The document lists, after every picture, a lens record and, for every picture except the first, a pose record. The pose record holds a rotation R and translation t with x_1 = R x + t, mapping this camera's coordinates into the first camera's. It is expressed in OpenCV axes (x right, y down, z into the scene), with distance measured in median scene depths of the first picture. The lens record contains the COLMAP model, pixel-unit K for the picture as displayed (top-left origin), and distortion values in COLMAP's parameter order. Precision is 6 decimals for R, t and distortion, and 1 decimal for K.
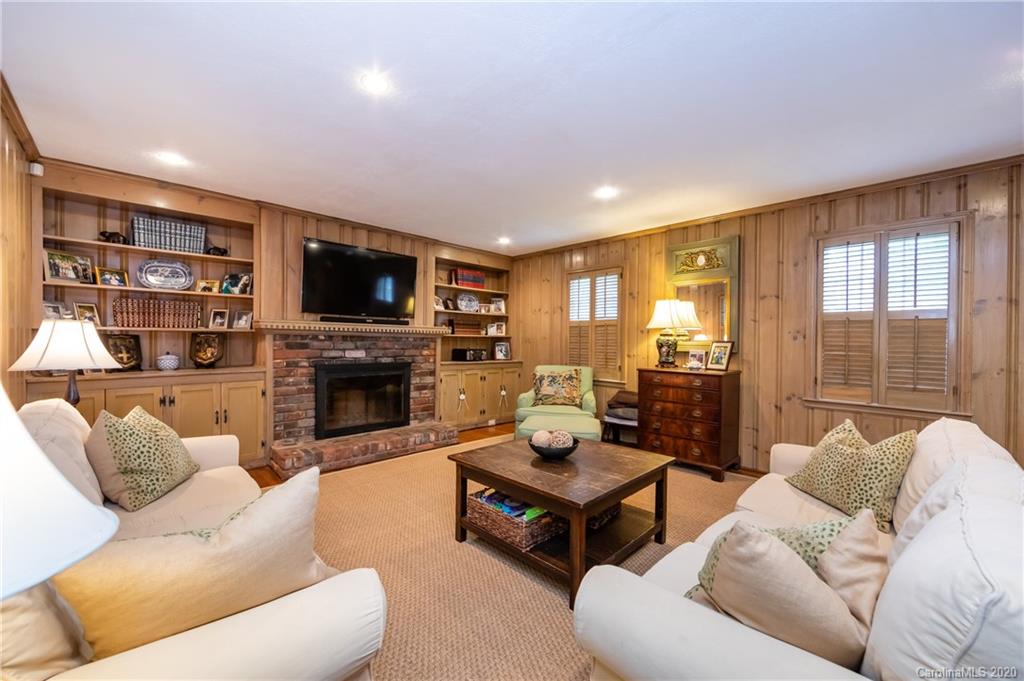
lens RADIAL K [[400.0, 0, 508.7], [0, 400.0, 348.7], [0, 0, 1]] dist [-0.009176, 0.000946]
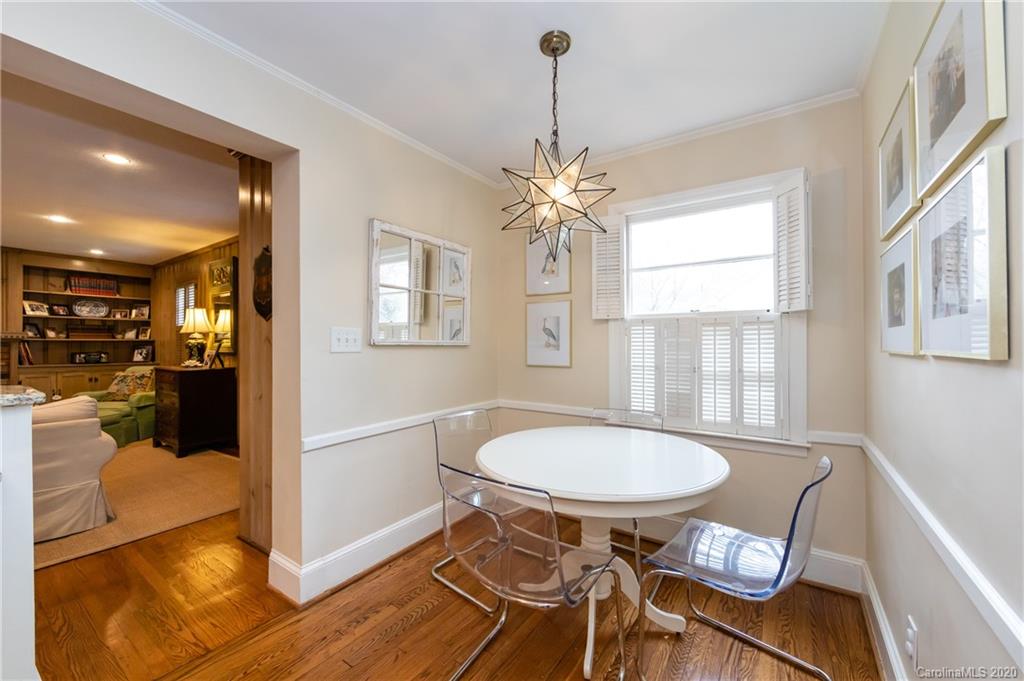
lens RADIAL K [[400.0, 0, 514.9], [0, 400.0, 343.9], [0, 0, 1]] dist [-0.009176, 0.000946]
pose [[0.980575, -0.006187, 0.196047, 1.018785], [0.009830, 0.999796, -0.017617, 0.009910], [-0.195898, 0.019202, 0.980436, -0.311640]]
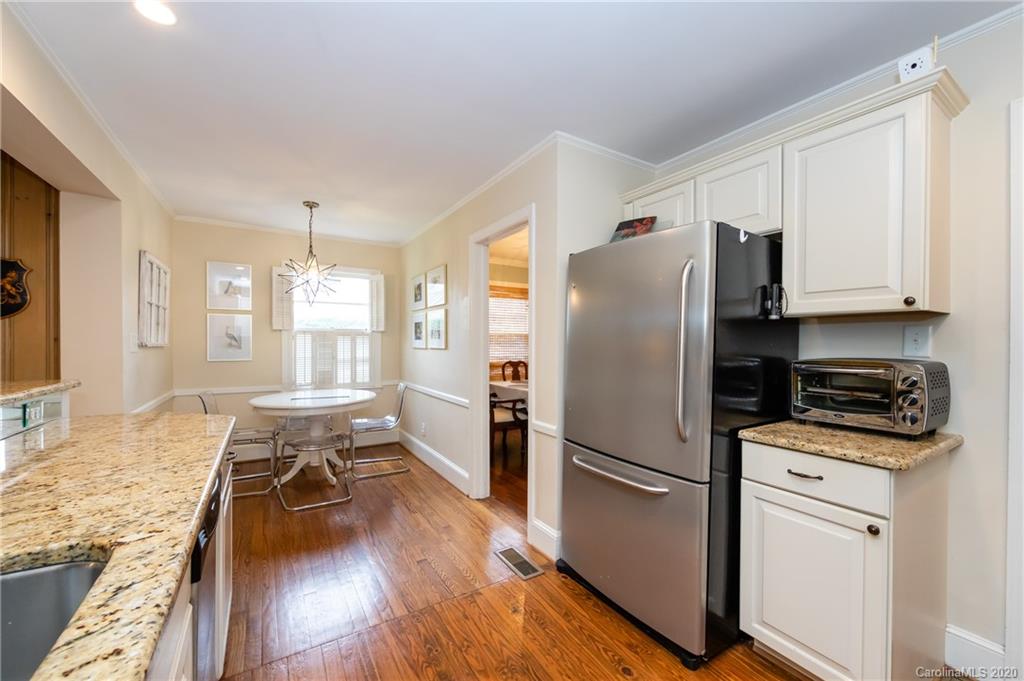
lens RADIAL K [[400.0, 0, 513.3], [0, 400.0, 342.2], [0, 0, 1]] dist [-0.009176, 0.000946]
pose [[0.215116, -0.004415, 0.976579, 0.443558], [0.018488, 0.999829, 0.000448, 0.004389], [-0.976413, 0.017958, 0.215161, -0.517077]]
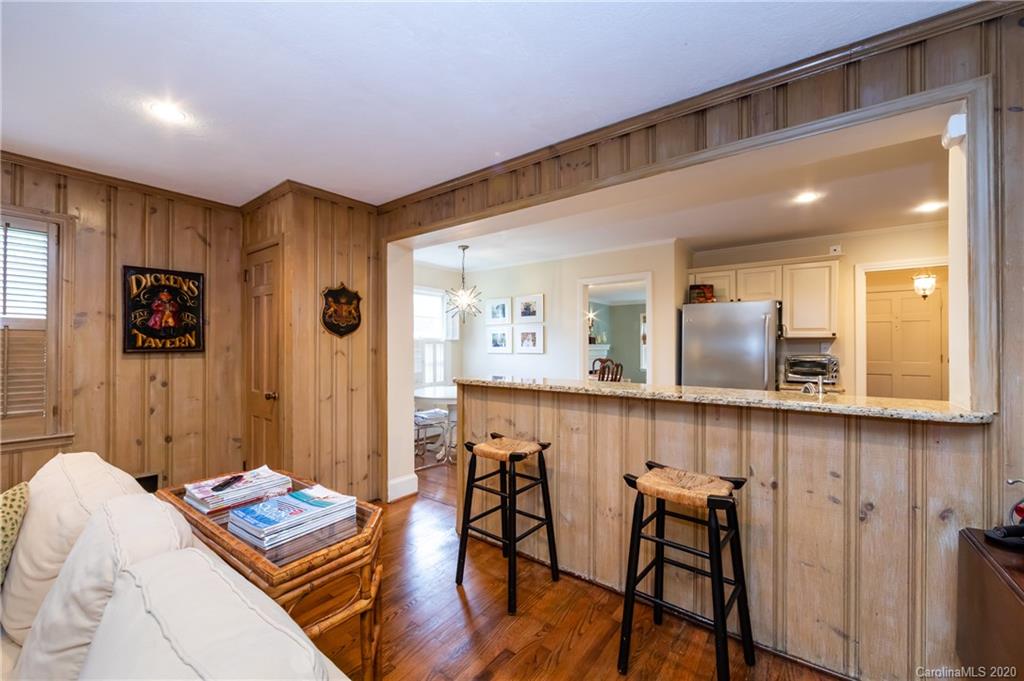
lens RADIAL K [[400.0, 0, 505.5], [0, 400.0, 338.3], [0, 0, 1]] dist [-0.009176, 0.000946]
pose [[-0.159465, 0.008353, 0.987168, 0.064274], [0.021543, 0.999756, -0.004979, -0.025444], [-0.986969, 0.020473, -0.159605, 0.108514]]
